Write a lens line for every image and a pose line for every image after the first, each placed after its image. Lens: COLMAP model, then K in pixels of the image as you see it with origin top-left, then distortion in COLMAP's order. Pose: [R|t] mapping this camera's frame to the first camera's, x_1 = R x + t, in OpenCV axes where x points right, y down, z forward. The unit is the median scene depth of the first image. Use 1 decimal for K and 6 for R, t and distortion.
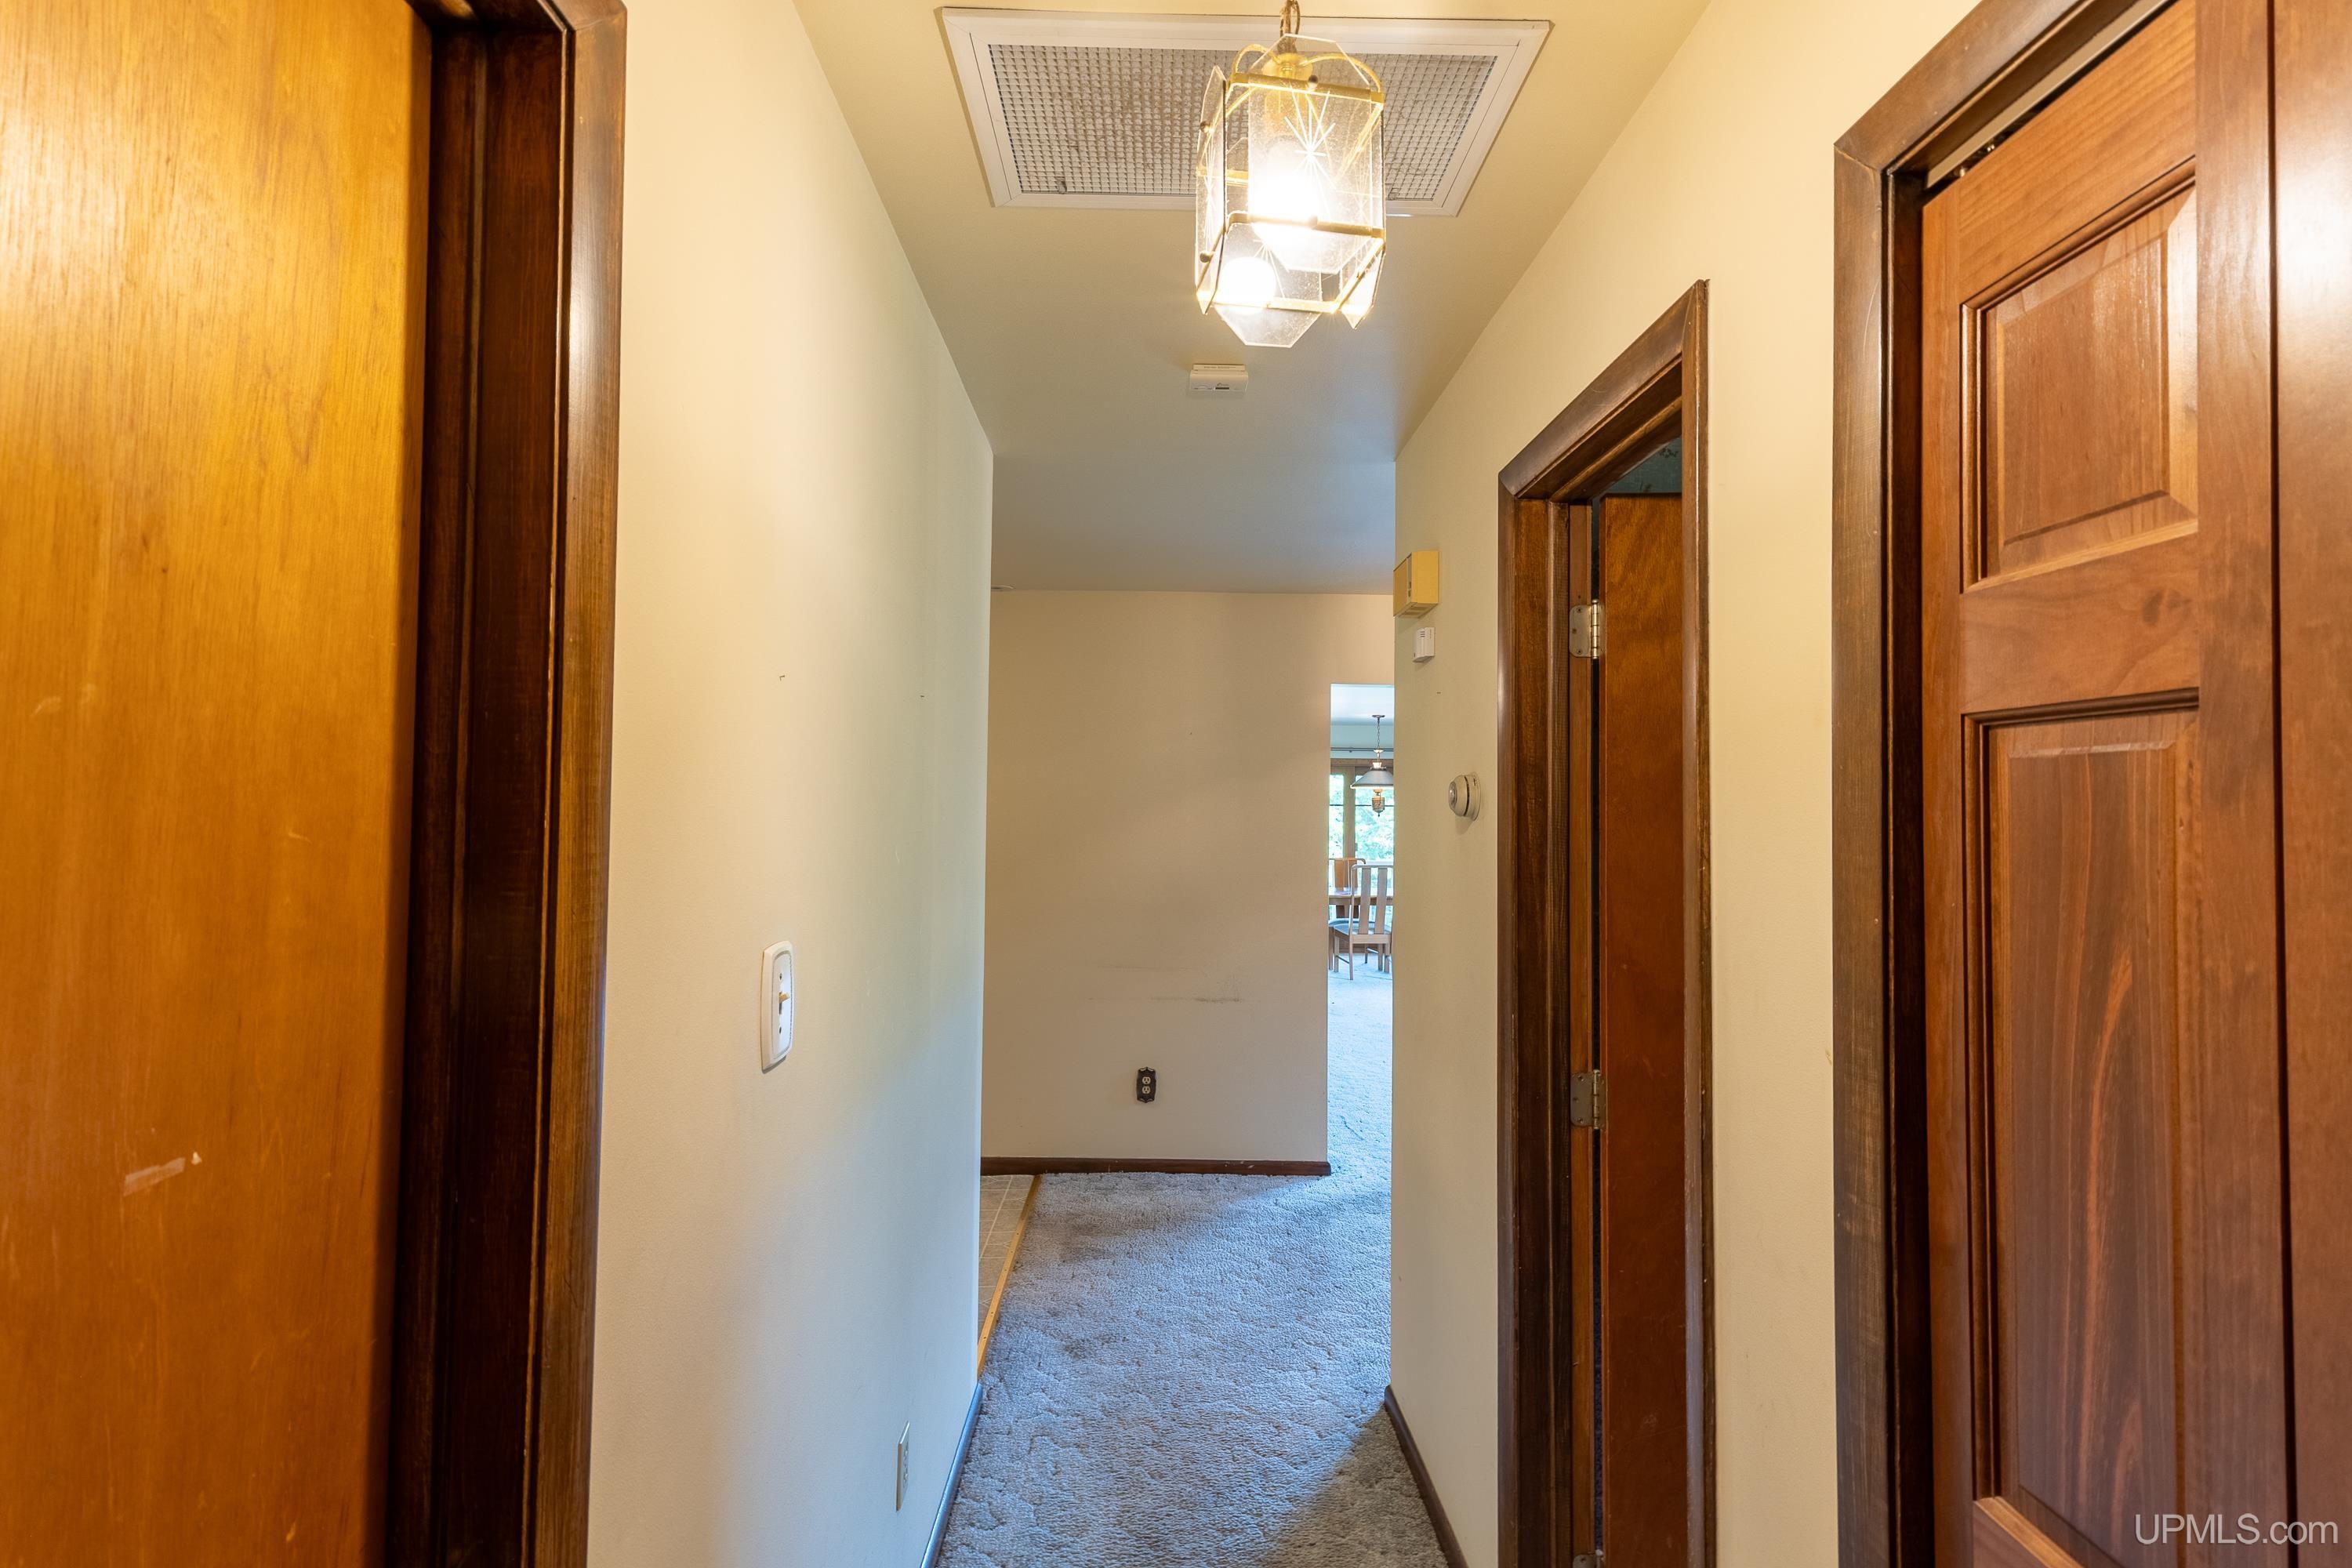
lens RADIAL K [[1109.5, 0, 1185.9], [0, 1109.5, 783.1], [0, 0, 1]] dist [0.001914, -0.000255]
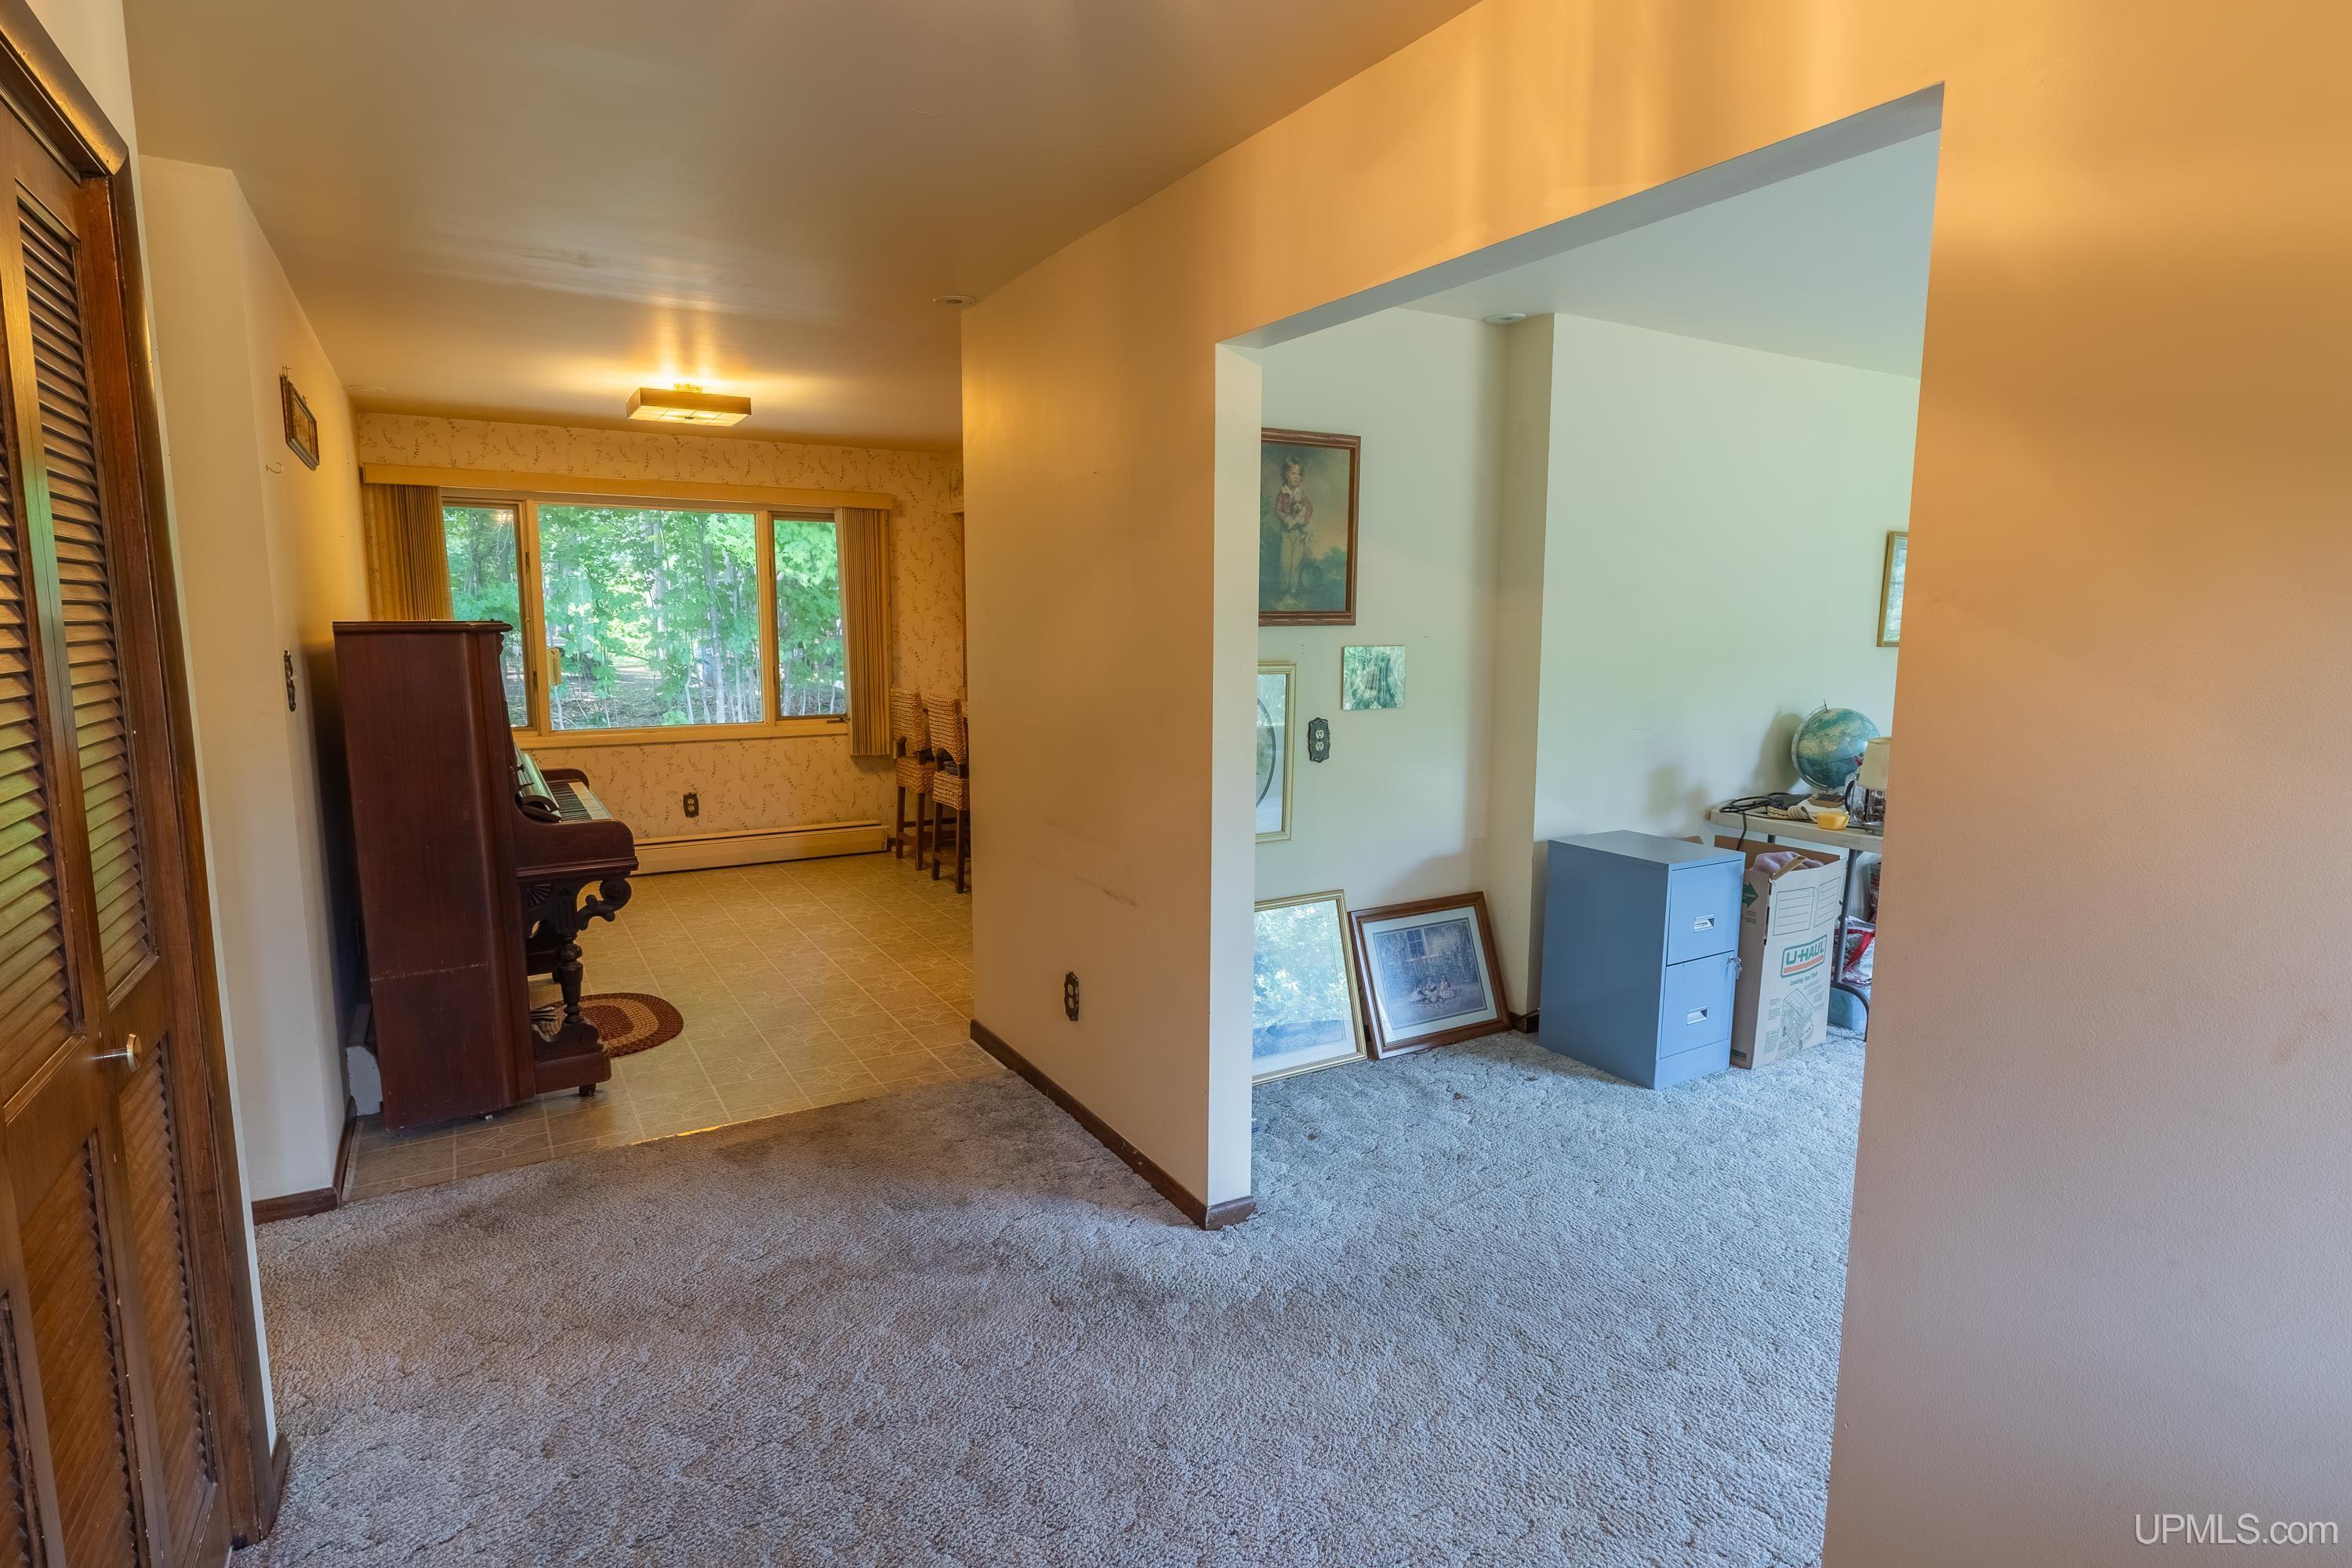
lens RADIAL K [[1225.6, 0, 1166.8], [0, 1225.6, 779.0], [0, 0, 1]] dist [0.005920, -0.000094]
pose [[0.485377, 0.112705, -0.867011, 0.689554], [0.027887, 0.989156, 0.144194, 0.029689], [0.873860, -0.094167, 0.476970, 0.745293]]
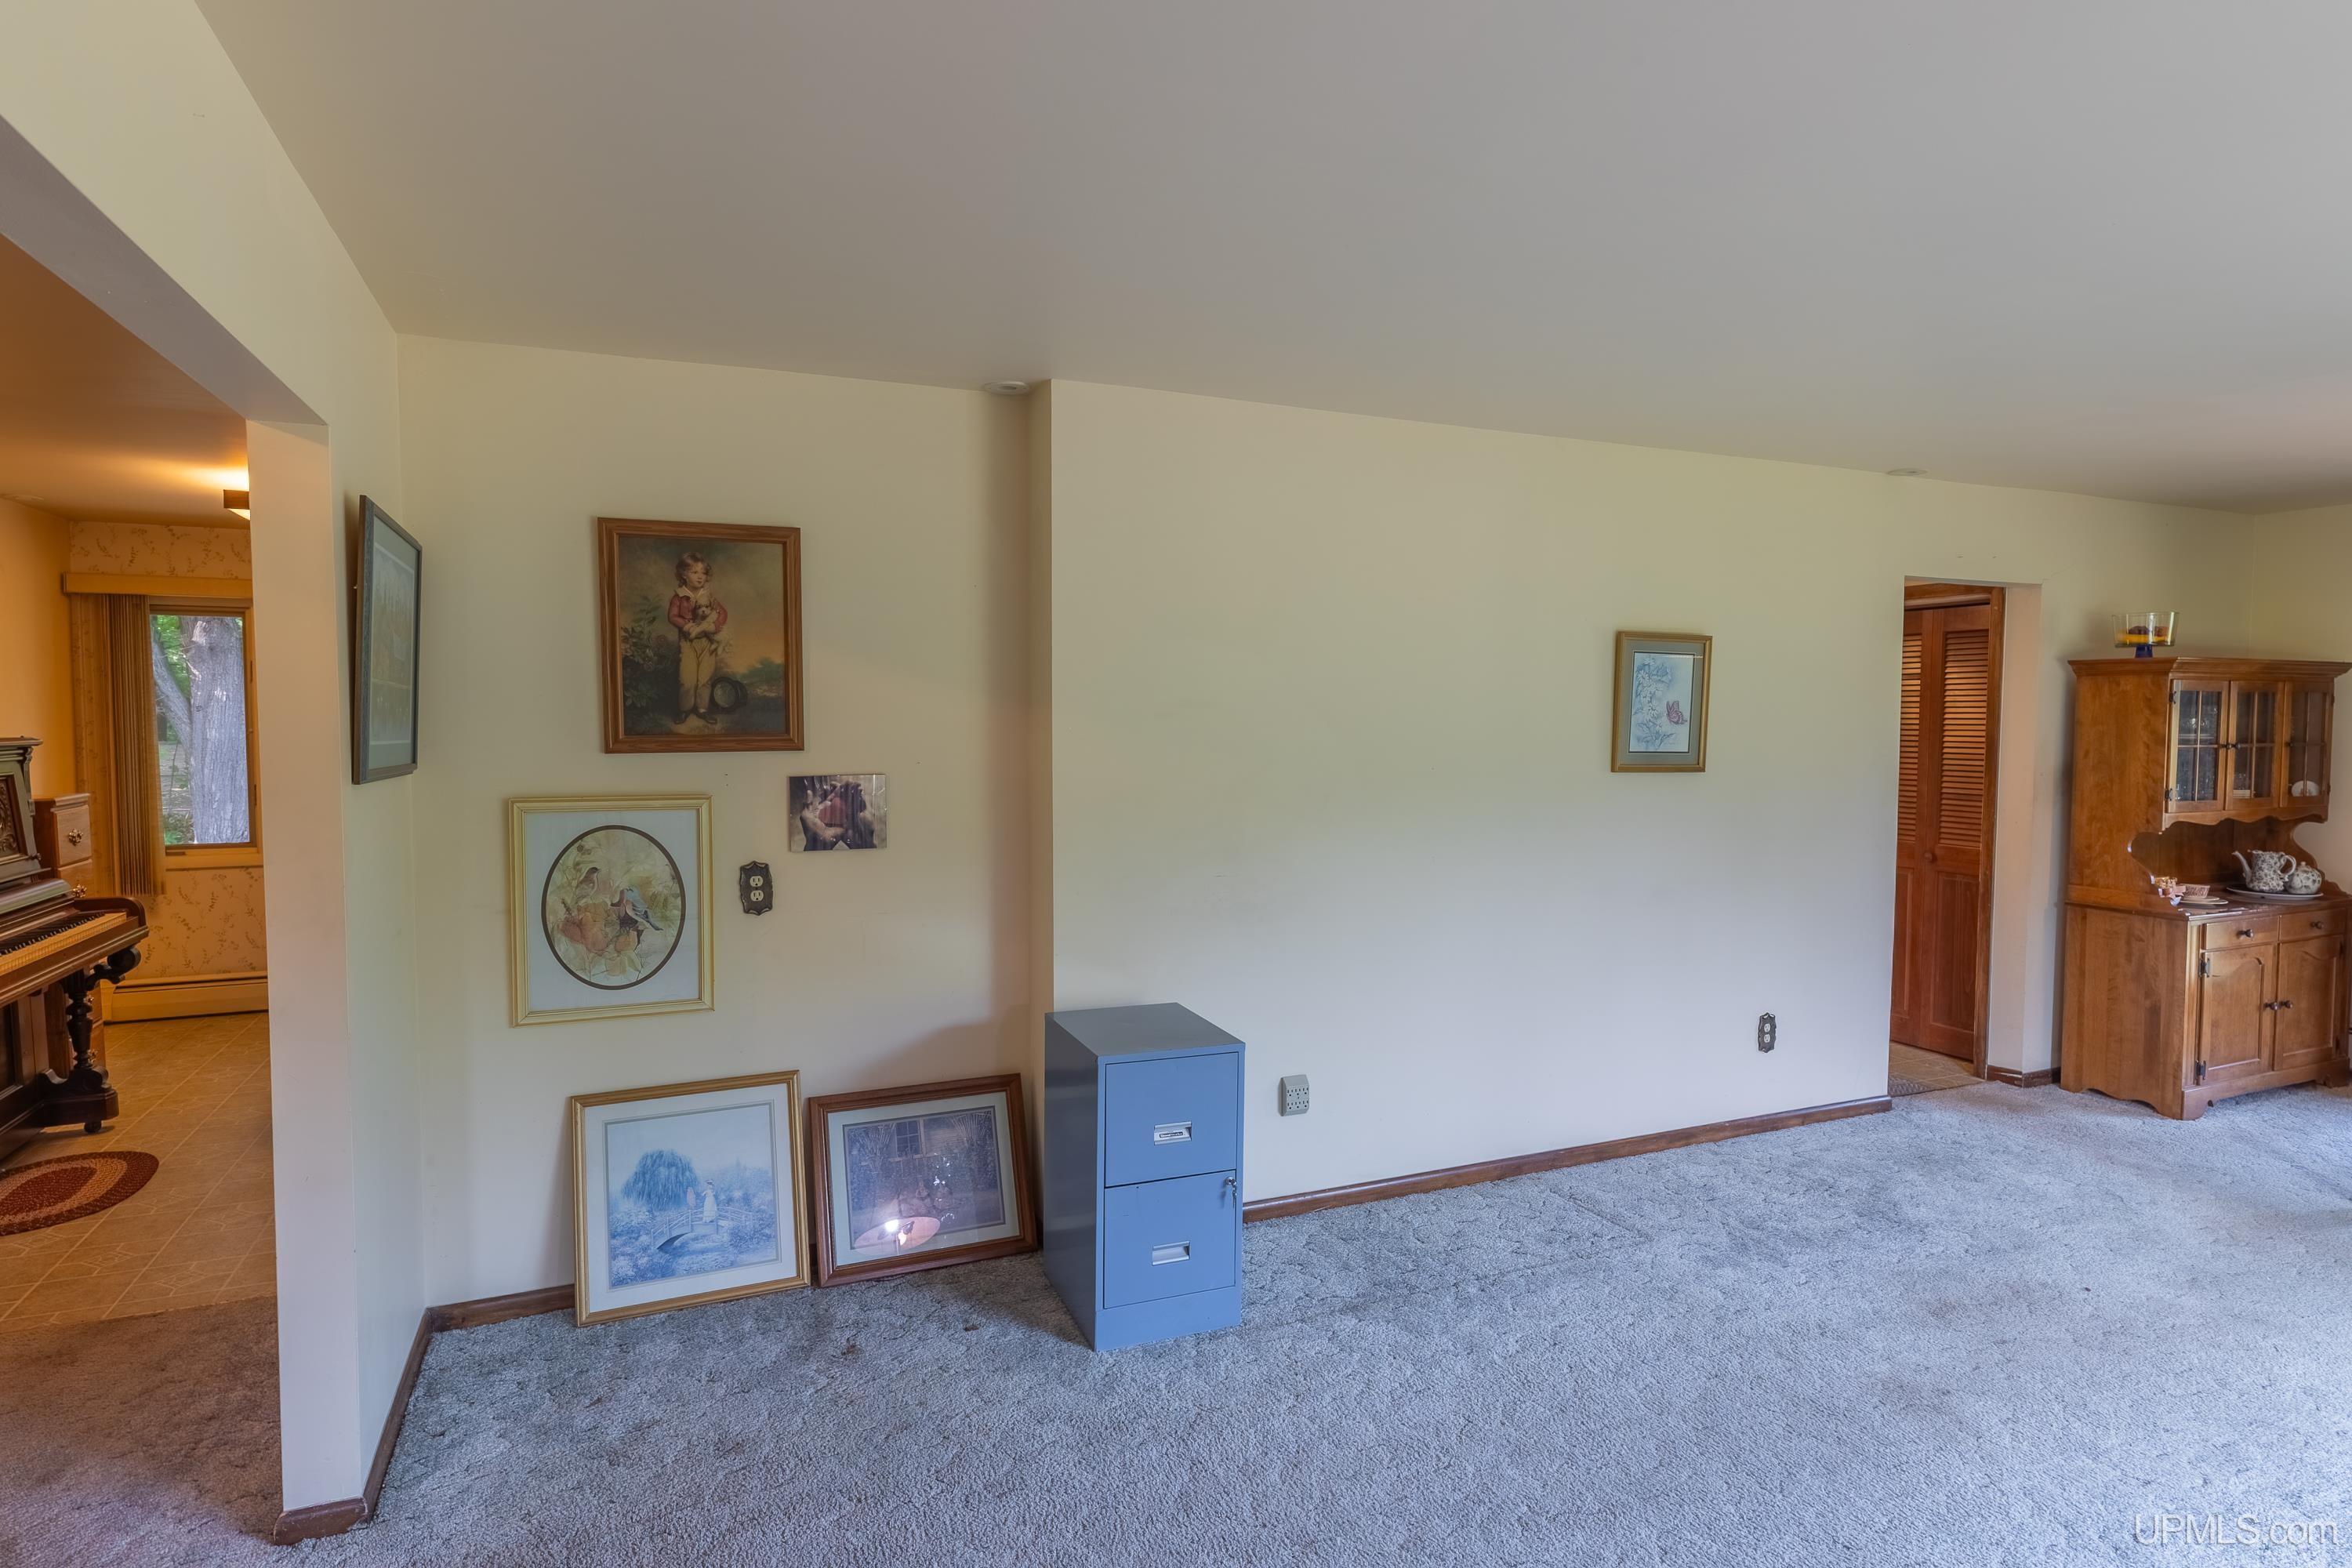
lens RADIAL K [[1282.9, 0, 1152.5], [0, 1282.9, 771.9], [0, 0, 1]] dist [-0.002527, -0.000135]
pose [[0.376535, 0.041616, -0.925467, 0.761613], [0.030419, 0.997896, 0.057249, 0.026788], [0.925903, -0.049708, 0.374477, 1.162651]]
